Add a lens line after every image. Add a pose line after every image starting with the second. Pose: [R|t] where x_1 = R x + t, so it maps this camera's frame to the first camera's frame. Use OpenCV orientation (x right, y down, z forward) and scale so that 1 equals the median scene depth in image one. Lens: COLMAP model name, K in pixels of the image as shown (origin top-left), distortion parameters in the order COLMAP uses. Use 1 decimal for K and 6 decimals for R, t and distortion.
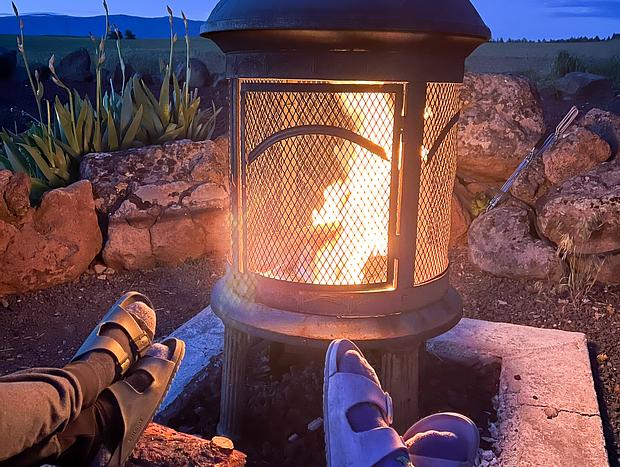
lens RADIAL K [[604.3, 0, 310.0], [0, 604.3, 233.5], [0, 0, 1]] dist [0.029923, -0.011621]
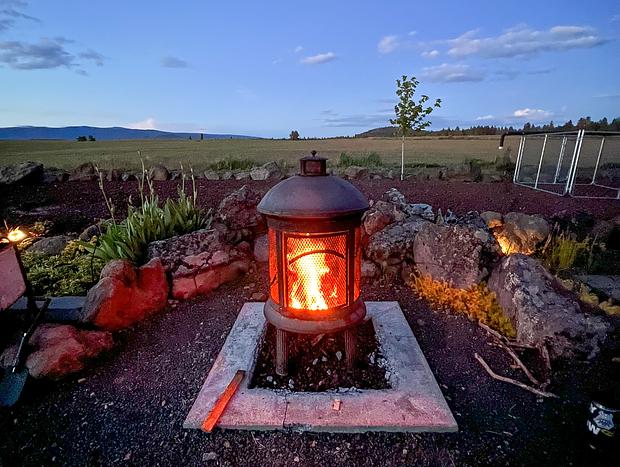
lens RADIAL K [[316.5, 0, 310.0], [0, 316.5, 233.5], [0, 0, 1]] dist [-0.001171, -0.000116]
pose [[0.957140, -0.095410, 0.273459, -0.168143], [0.103934, 0.994442, -0.016820, -0.097057], [-0.270335, 0.044521, 0.961736, -0.131957]]
